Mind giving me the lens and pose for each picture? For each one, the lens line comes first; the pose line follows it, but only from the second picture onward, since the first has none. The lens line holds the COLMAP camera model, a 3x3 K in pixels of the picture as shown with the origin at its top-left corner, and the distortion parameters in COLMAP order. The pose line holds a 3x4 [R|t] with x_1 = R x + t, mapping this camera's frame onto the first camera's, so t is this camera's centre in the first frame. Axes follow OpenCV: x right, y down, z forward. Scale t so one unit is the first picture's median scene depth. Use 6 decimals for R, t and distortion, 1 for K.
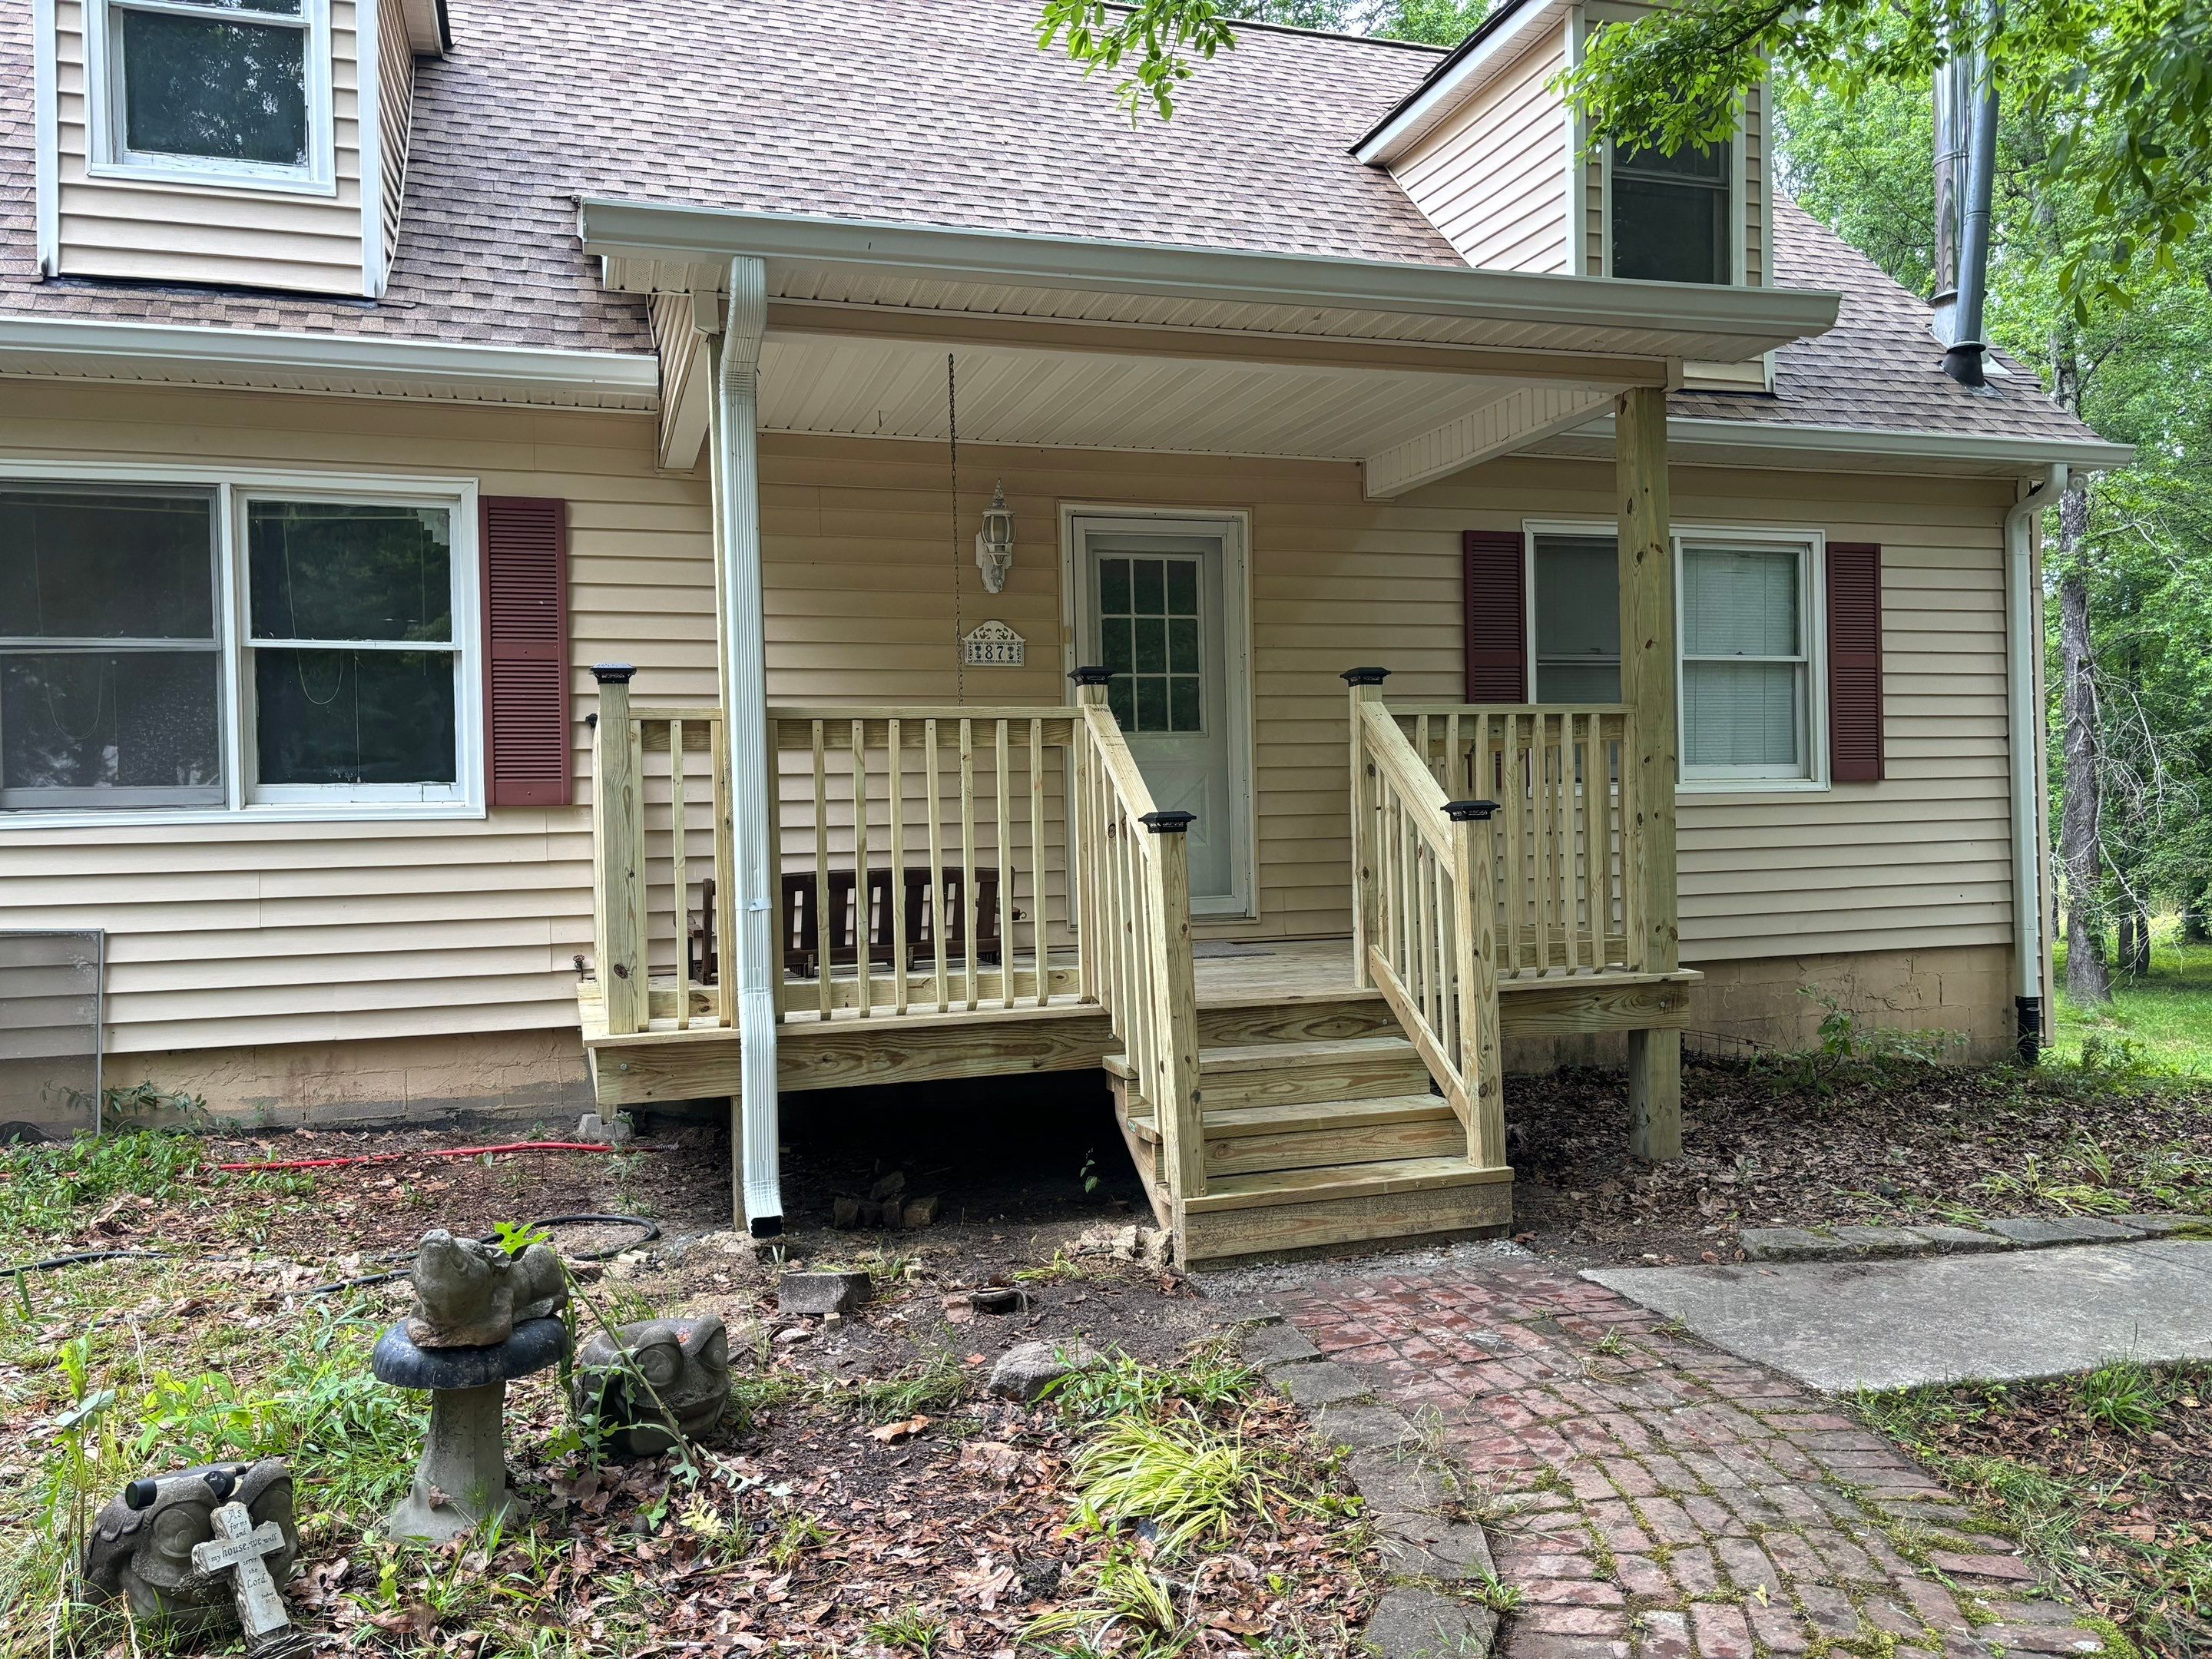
lens RADIAL K [[1748.9, 0, 1106.1], [0, 1748.9, 842.9], [0, 0, 1]] dist [0.002942, -0.002201]
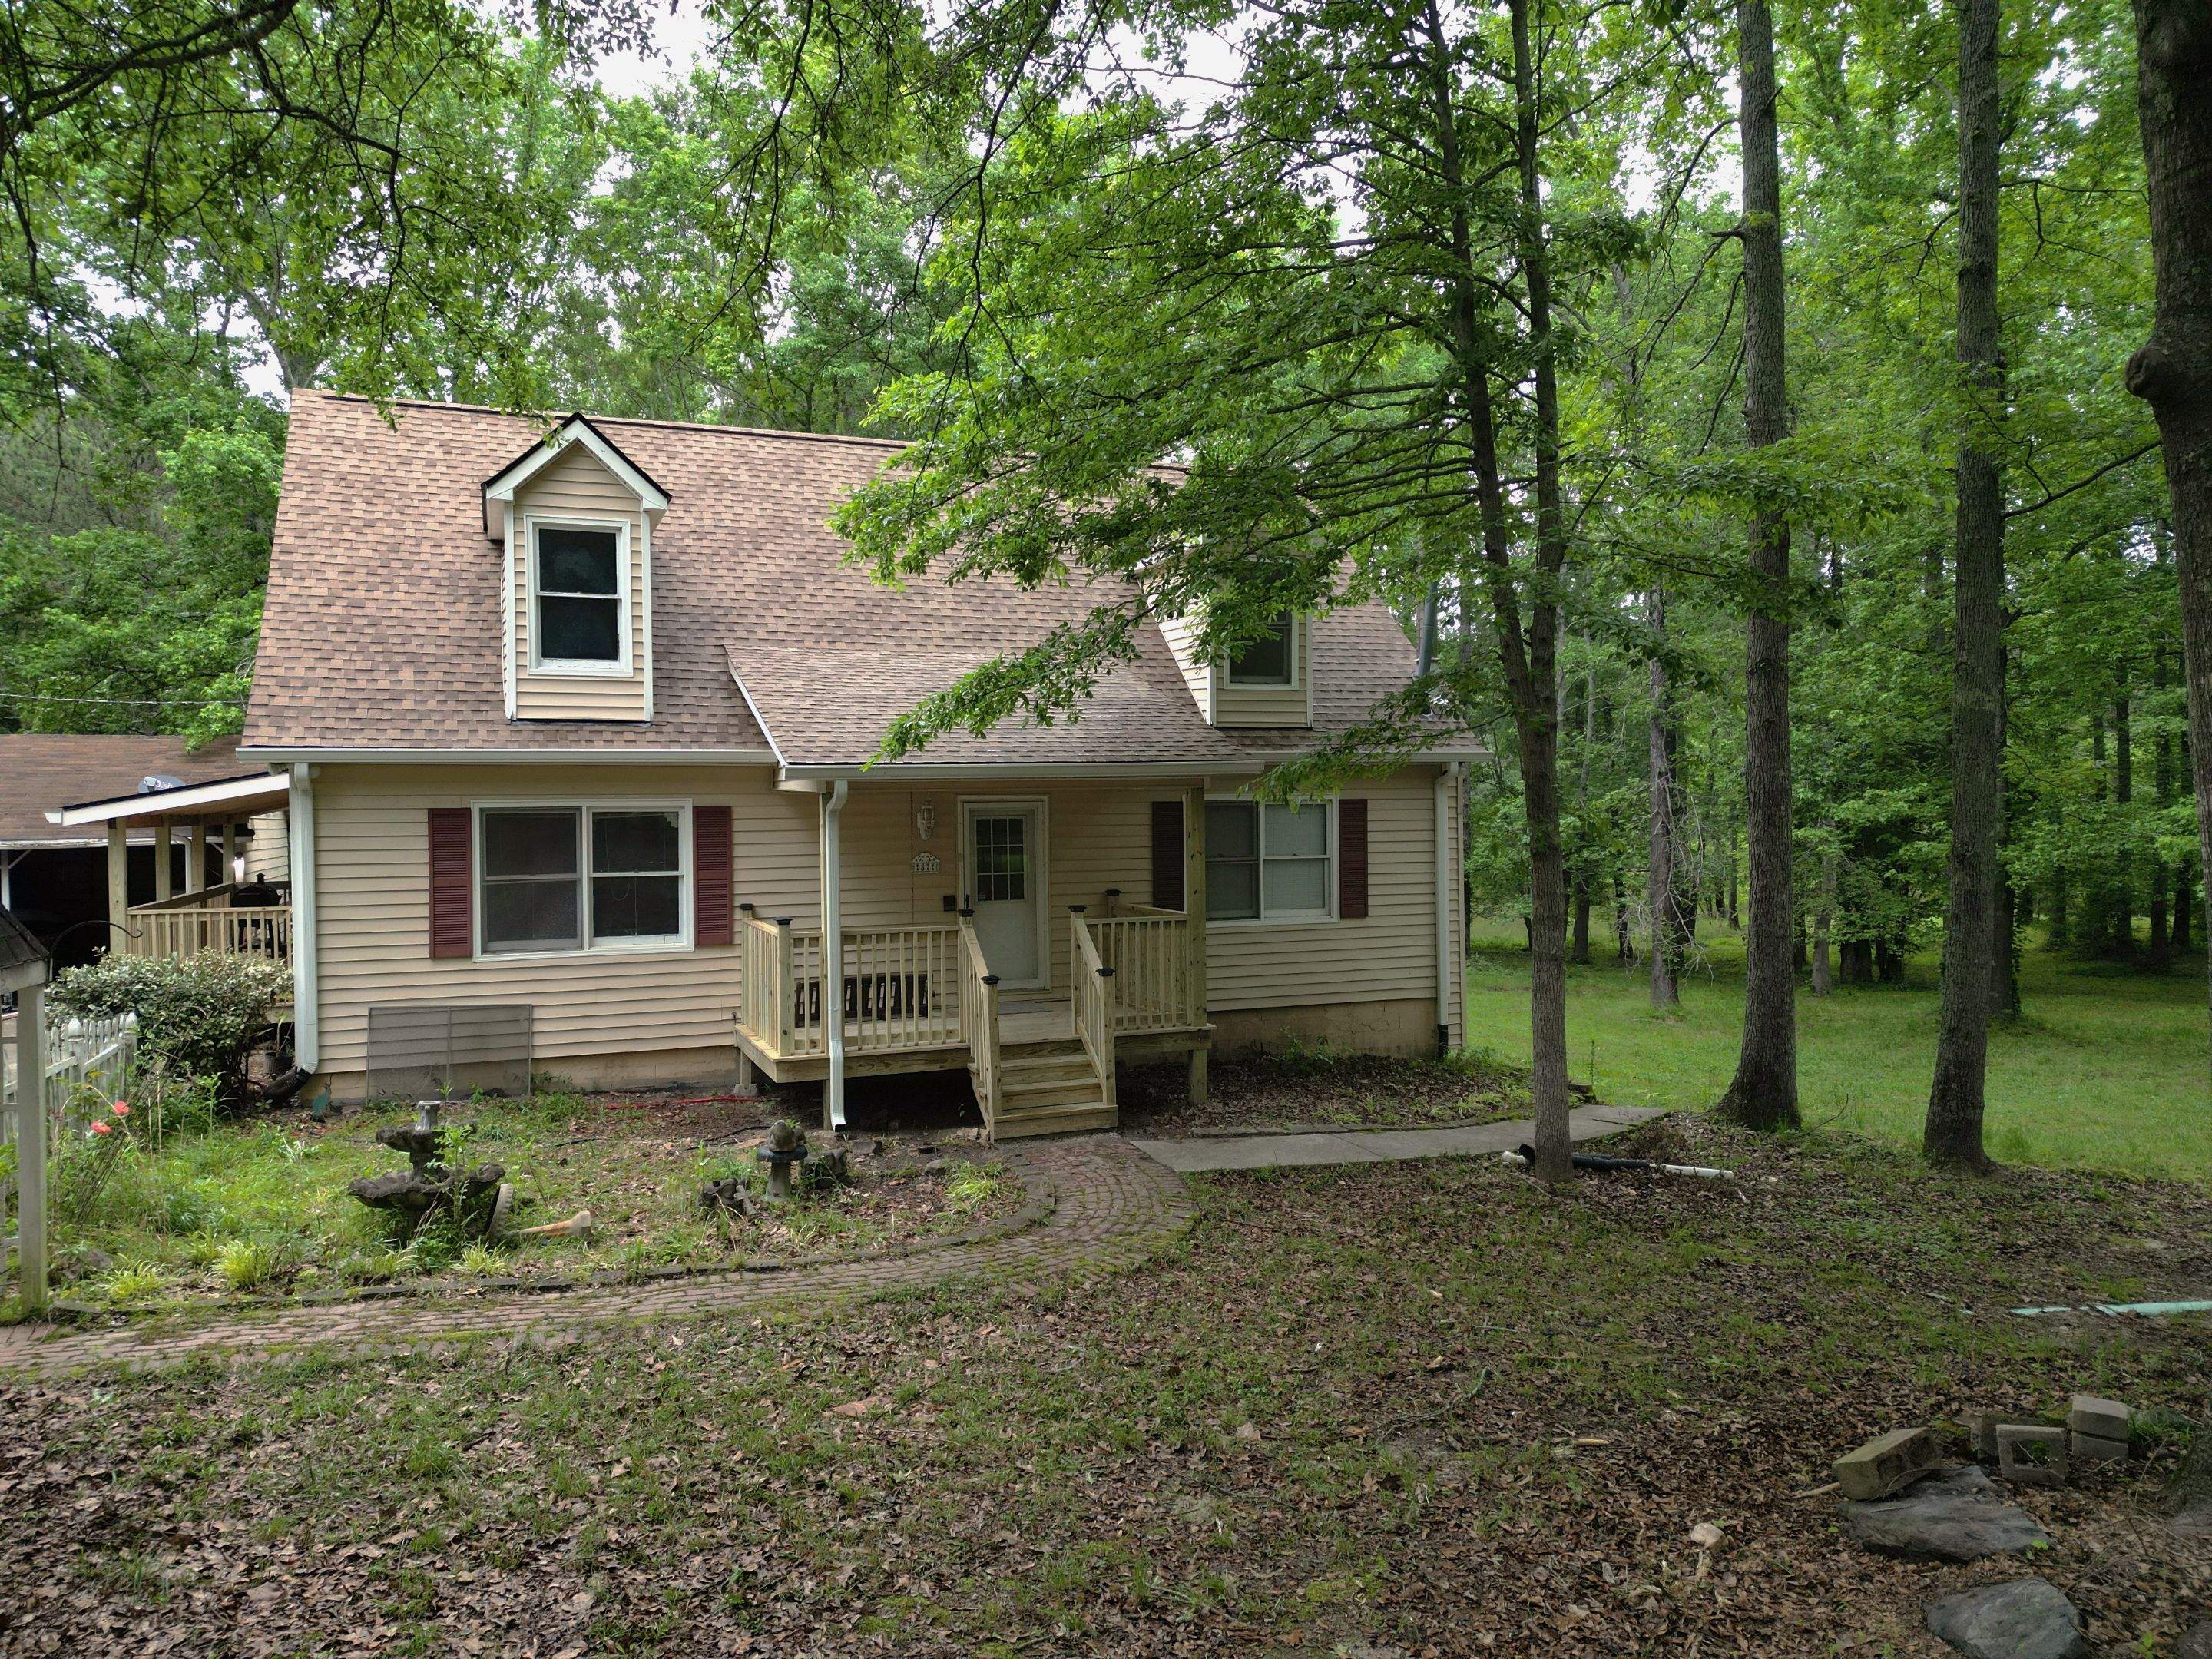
lens RADIAL K [[1598.4, 0, 1113.8], [0, 1598.4, 824.2], [0, 0, 1]] dist [0.028692, 0.003382]
pose [[0.998109, 0.010279, 0.060603, 0.057819], [-0.010329, 0.999947, 0.000503, -0.200827], [-0.060595, -0.001128, 0.998162, -1.174658]]
